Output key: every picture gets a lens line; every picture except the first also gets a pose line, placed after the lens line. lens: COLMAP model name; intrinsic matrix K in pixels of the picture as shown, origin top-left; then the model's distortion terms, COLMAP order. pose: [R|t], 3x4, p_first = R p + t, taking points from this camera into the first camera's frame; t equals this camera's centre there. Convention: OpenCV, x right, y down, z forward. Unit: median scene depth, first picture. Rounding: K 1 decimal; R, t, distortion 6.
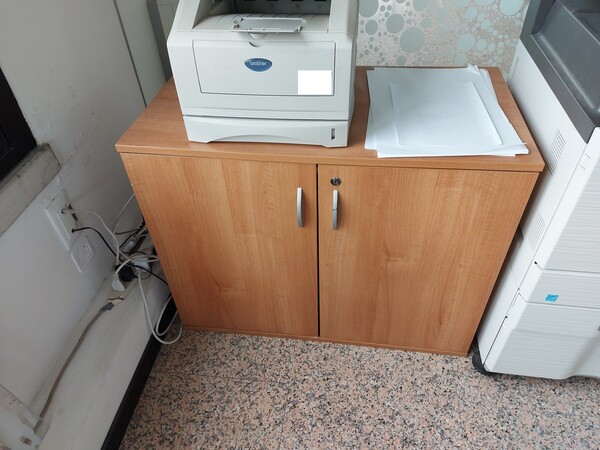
lens RADIAL K [[431.5, 0, 299.8], [0, 431.5, 222.3], [0, 0, 1]] dist [0.061686, -0.051531]
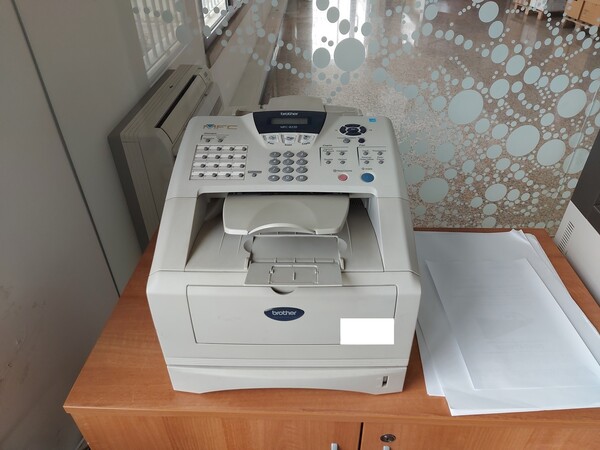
lens RADIAL K [[431.5, 0, 299.2], [0, 431.5, 226.5], [0, 0, 1]] dist [0.061686, -0.051531]
pose [[0.994671, -0.042558, 0.093903, -0.108973], [0.052109, 0.993447, -0.101720, -0.360491], [-0.088958, 0.106071, 0.990371, 0.258728]]
